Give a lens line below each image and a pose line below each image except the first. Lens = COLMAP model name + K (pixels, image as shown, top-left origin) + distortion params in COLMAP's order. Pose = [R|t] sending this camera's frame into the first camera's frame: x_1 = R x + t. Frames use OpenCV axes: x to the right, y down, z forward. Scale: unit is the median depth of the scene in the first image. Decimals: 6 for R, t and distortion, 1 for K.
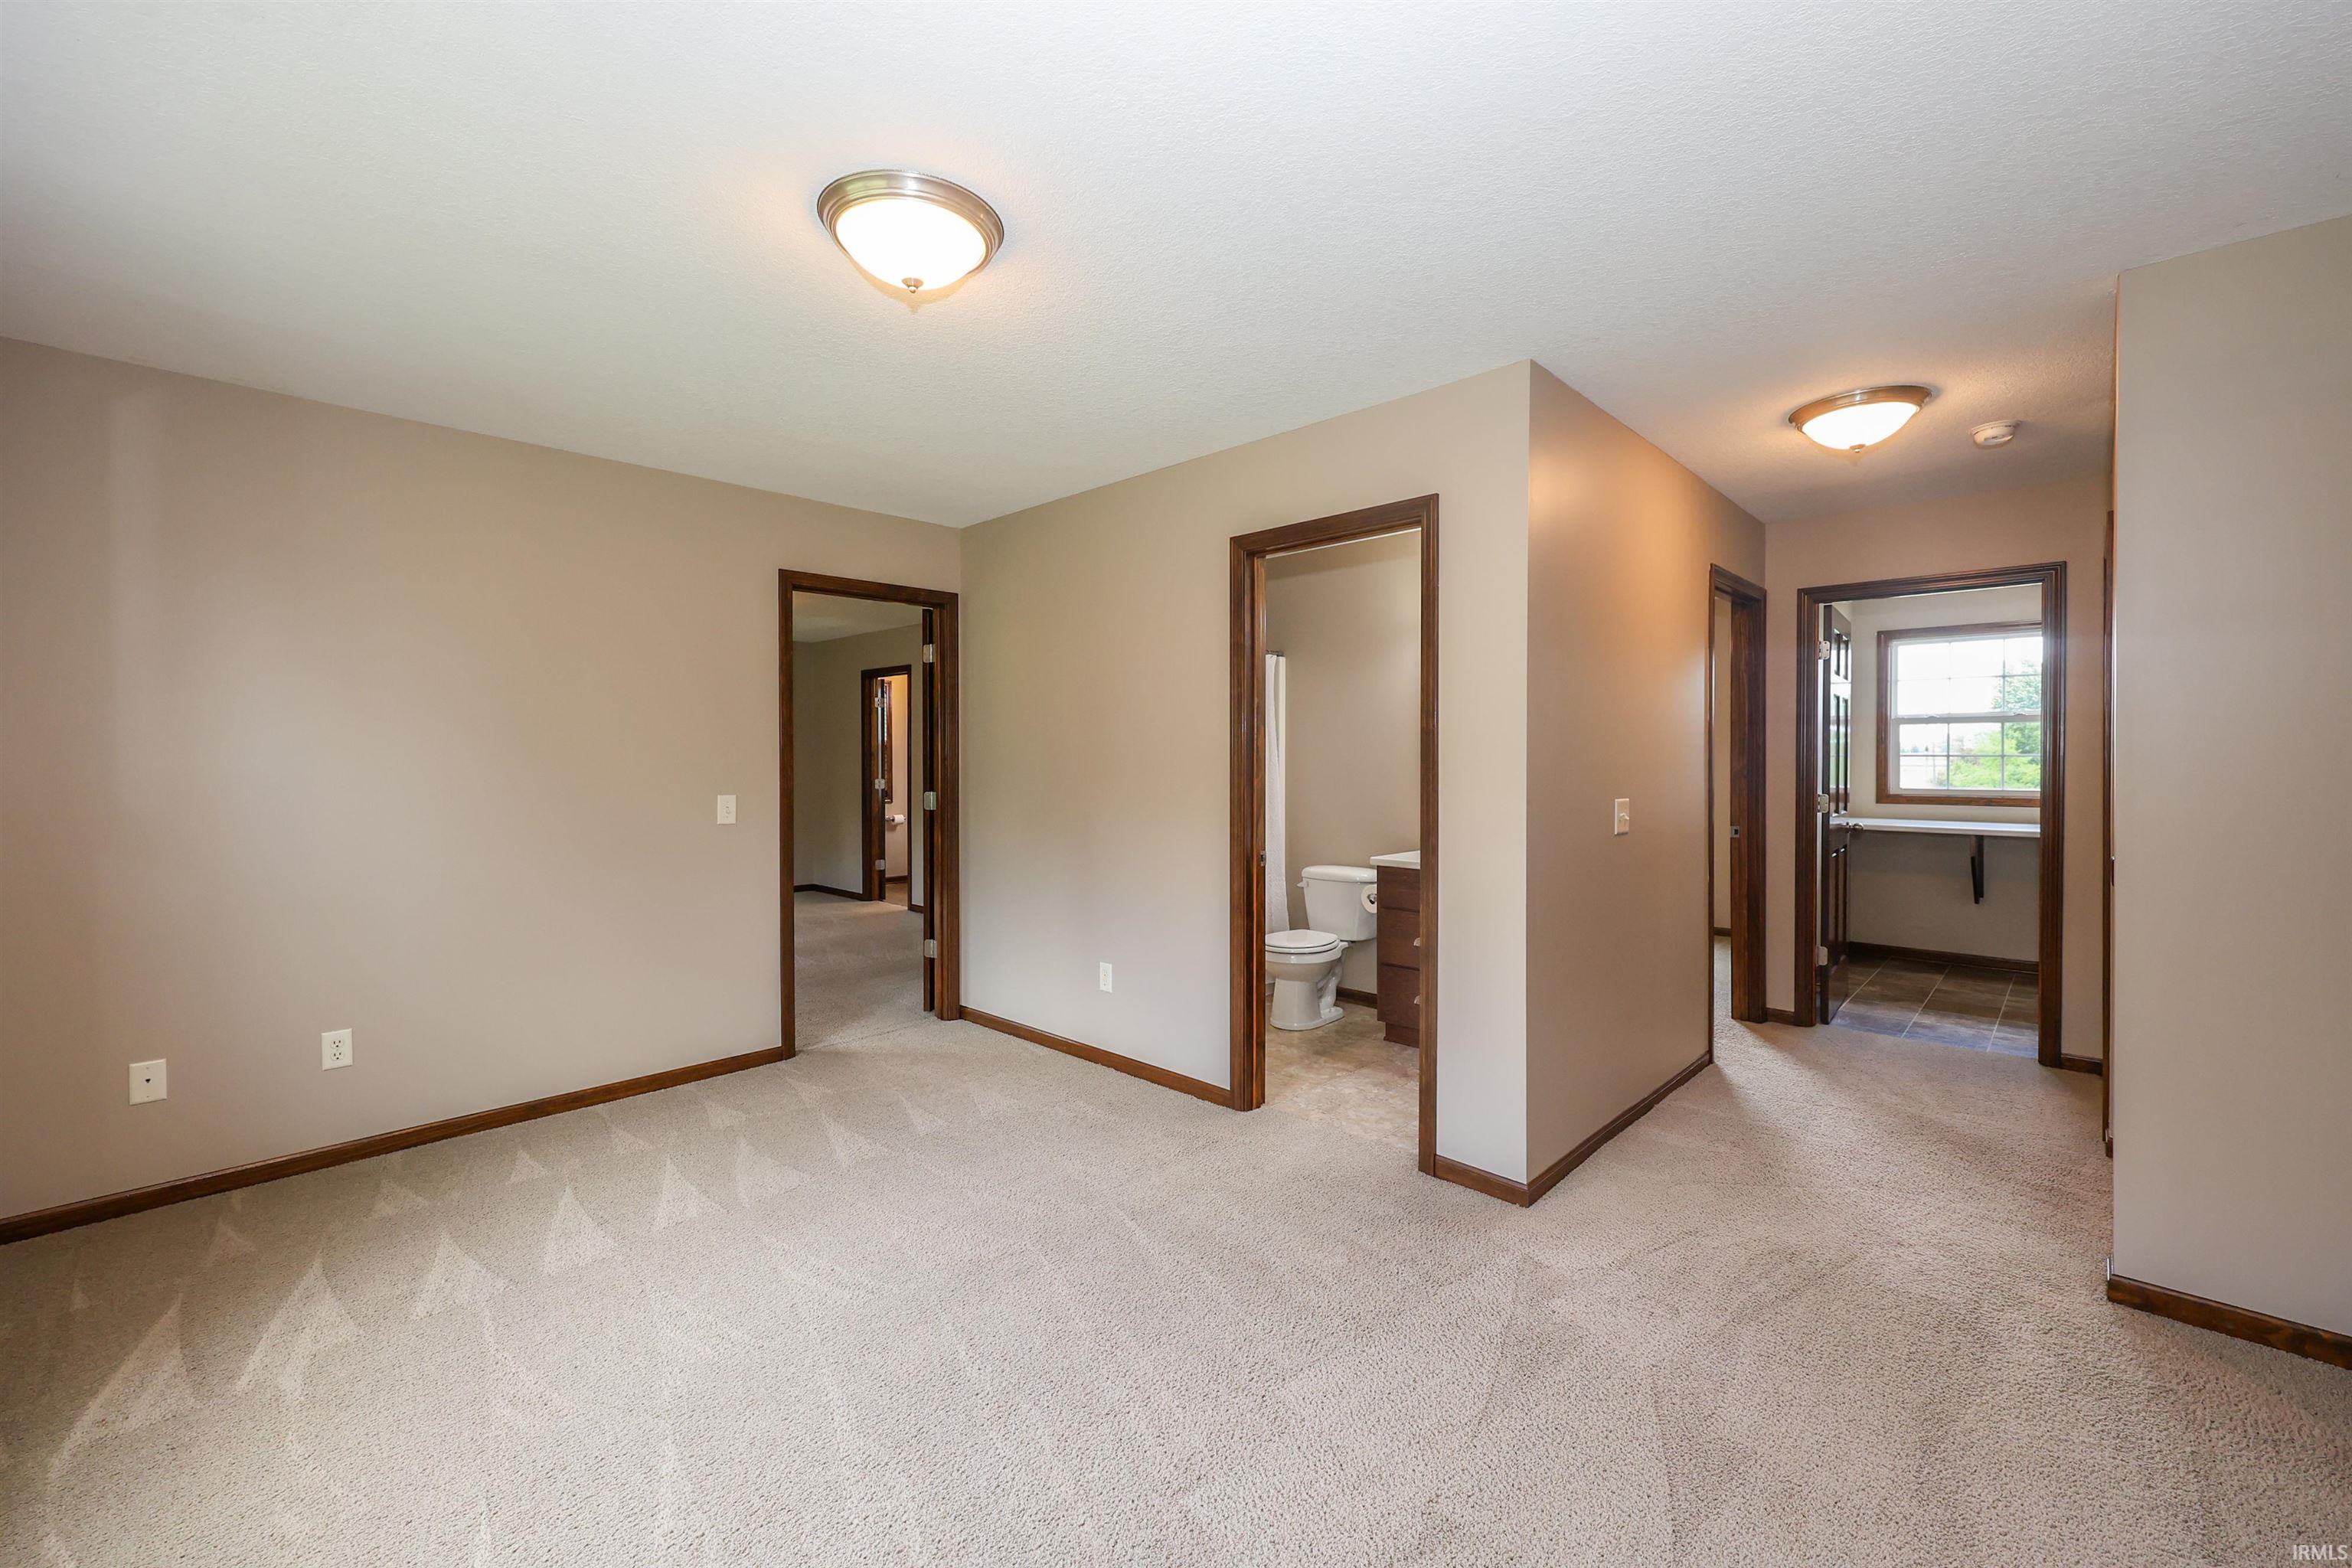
lens RADIAL K [[973.0, 0, 1196.2], [0, 973.0, 767.7], [0, 0, 1]] dist [0.002575, 0.000563]
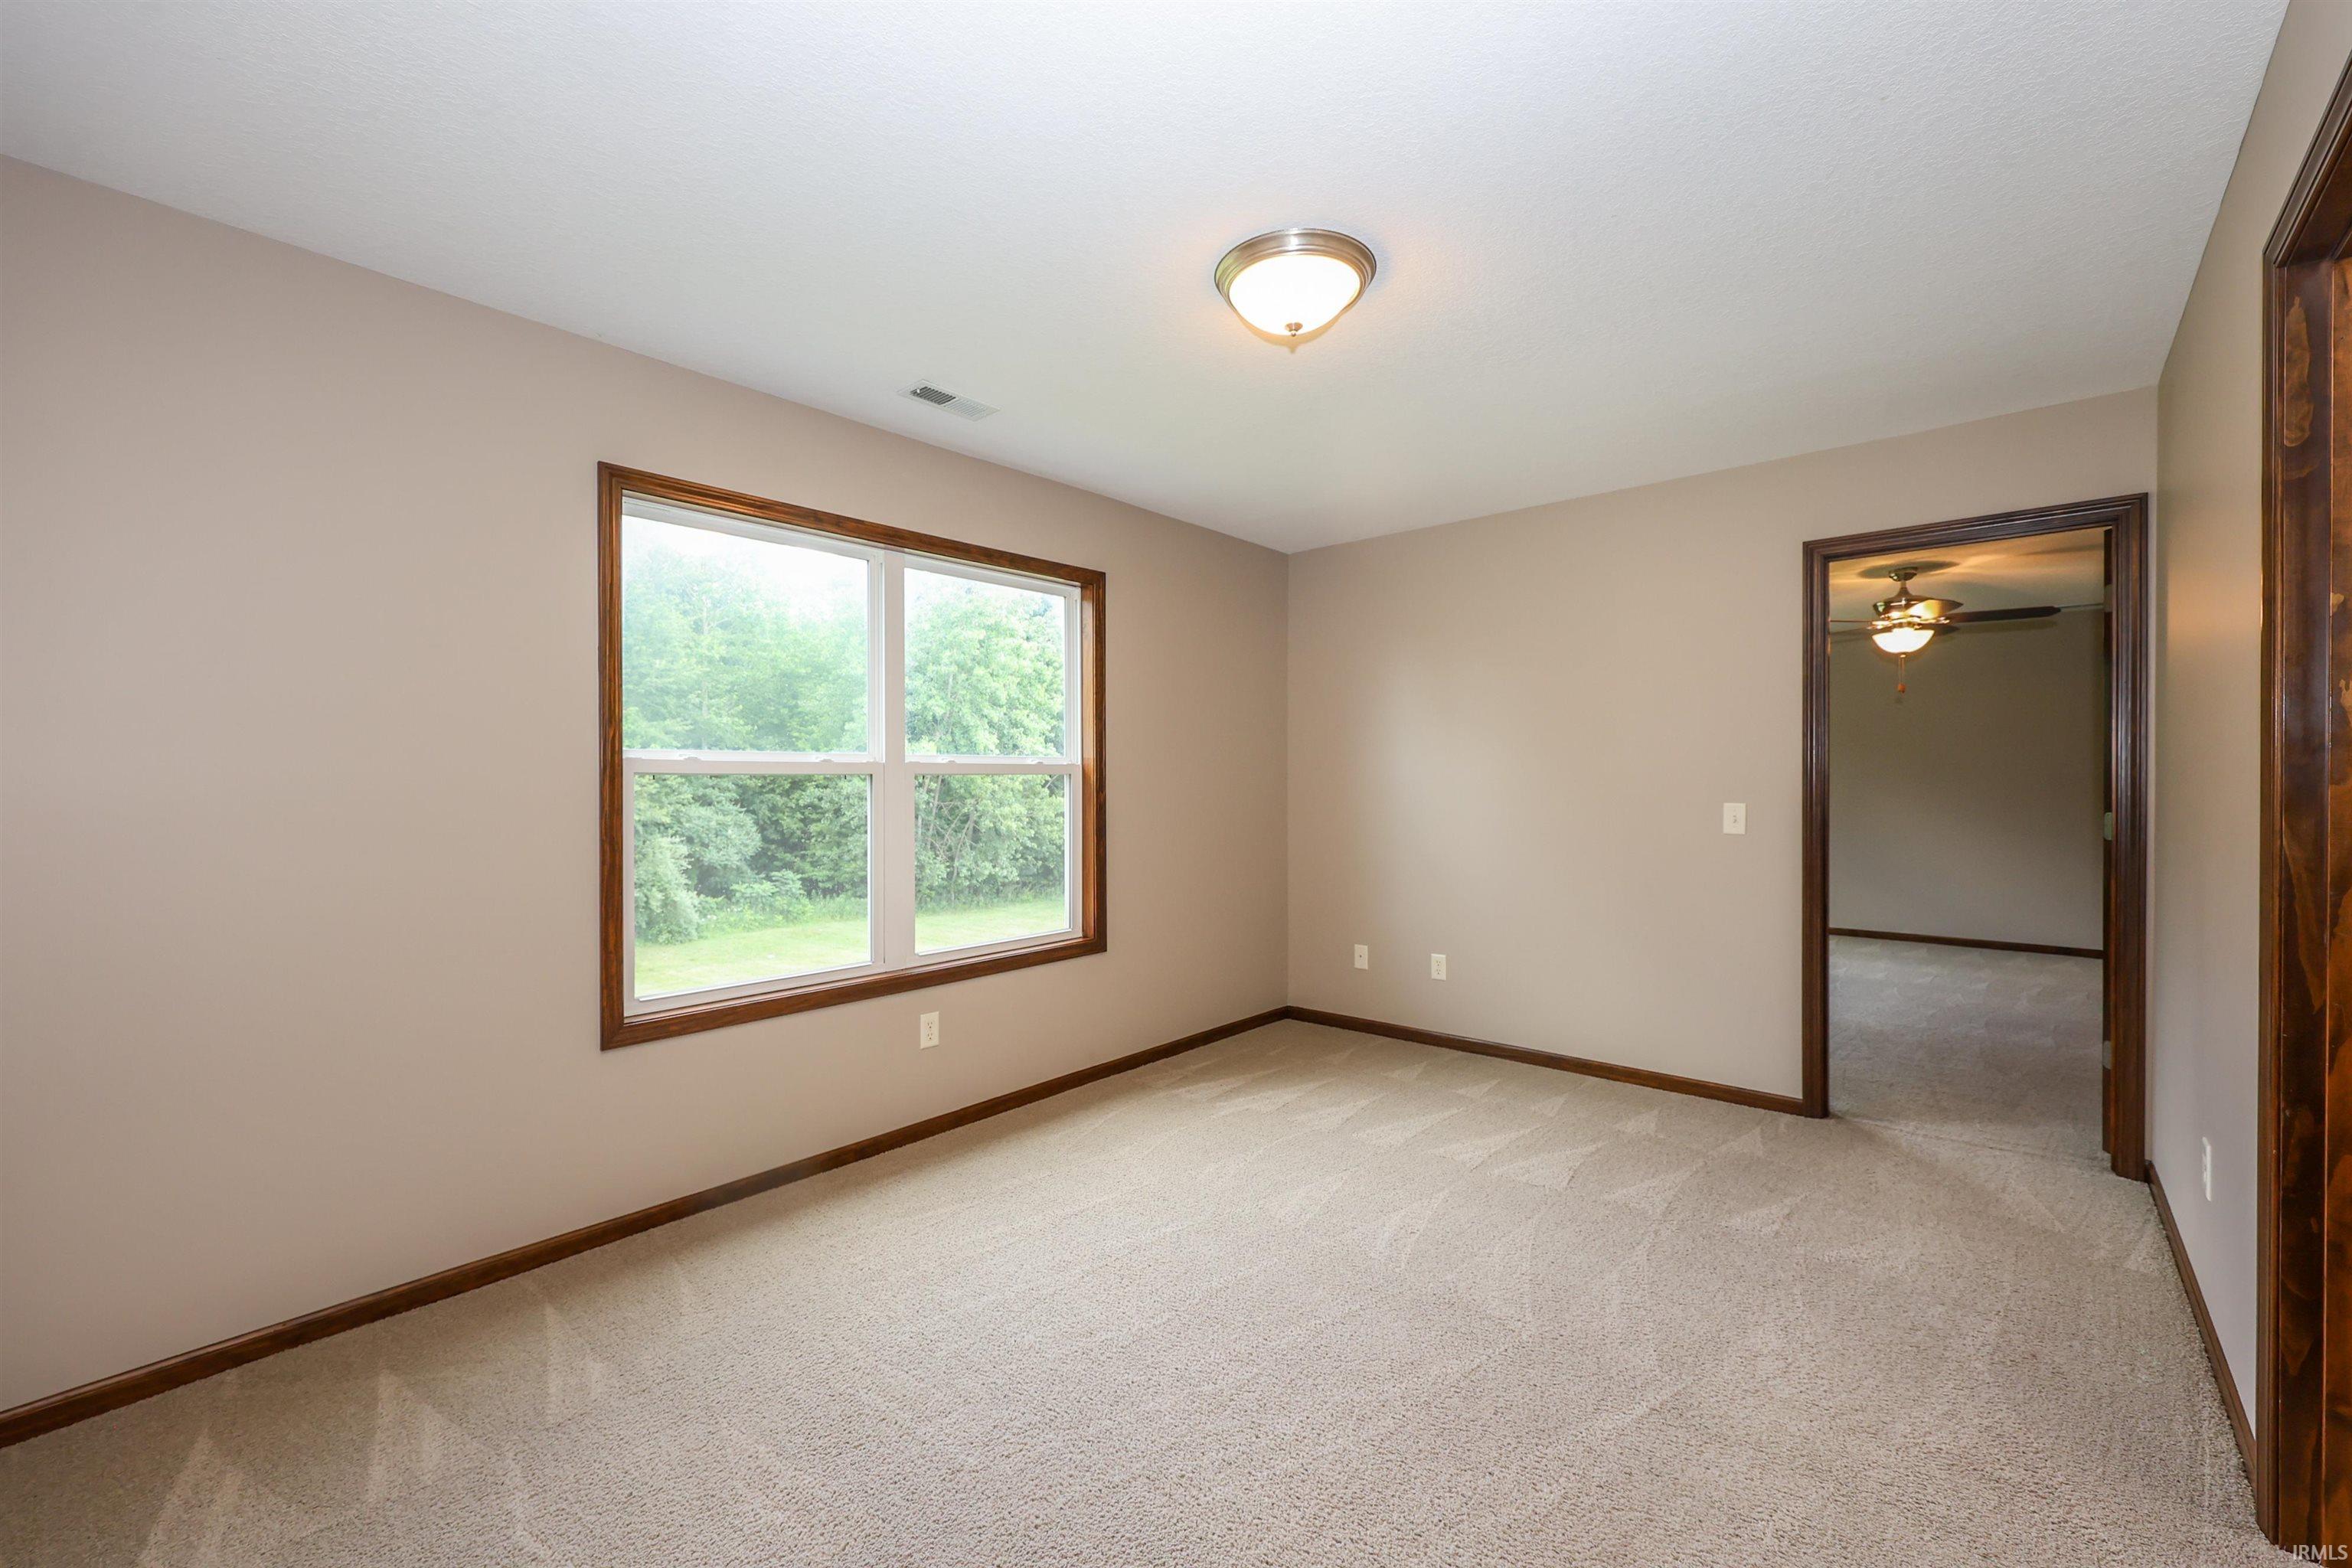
lens RADIAL K [[973.0, 0, 1162.2], [0, 973.0, 783.8], [0, 0, 1]] dist [0.002575, 0.000563]
pose [[0.007364, 0.002289, -0.999970, 0.555589], [-0.005521, 0.999982, 0.002249, 0.013796], [0.999958, 0.005504, 0.007377, 0.562279]]
